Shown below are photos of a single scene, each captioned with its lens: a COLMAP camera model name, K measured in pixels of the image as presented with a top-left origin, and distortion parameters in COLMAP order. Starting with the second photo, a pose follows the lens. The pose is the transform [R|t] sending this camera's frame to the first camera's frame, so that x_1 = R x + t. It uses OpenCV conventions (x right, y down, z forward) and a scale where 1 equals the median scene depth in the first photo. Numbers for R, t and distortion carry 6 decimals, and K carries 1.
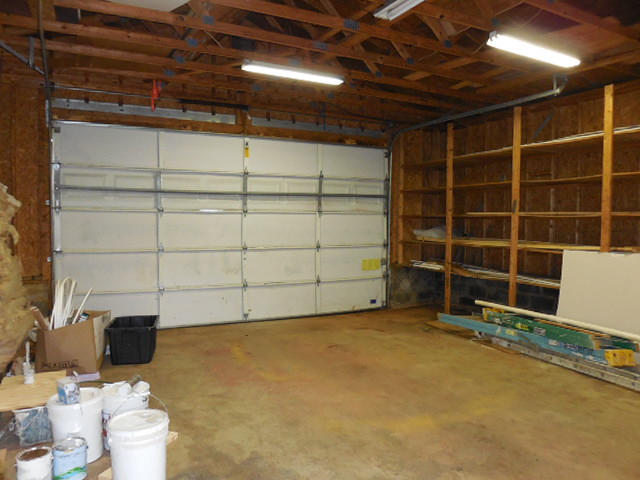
lens RADIAL K [[494.0, 0, 324.4], [0, 494.0, 240.3], [0, 0, 1]] dist [-0.080347, 0.063713]
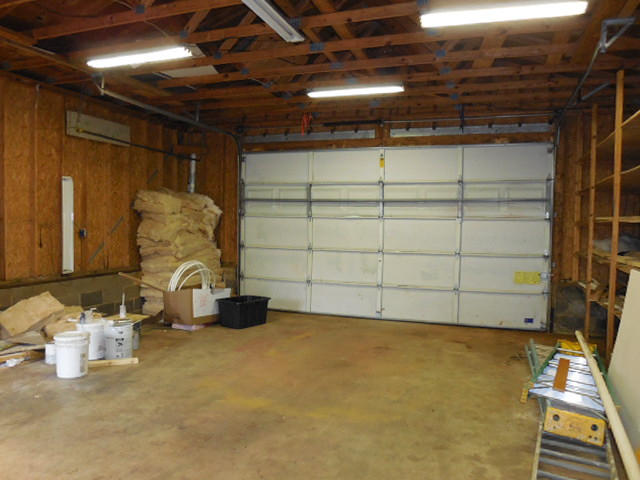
lens RADIAL K [[494.0, 0, 323.0], [0, 494.0, 240.4], [0, 0, 1]] dist [-0.080347, 0.063713]
pose [[0.682352, 0.030711, -0.730379, 0.593701], [-0.044361, 0.999015, 0.000562, -0.002581], [0.729677, 0.032017, 0.683042, 0.181536]]
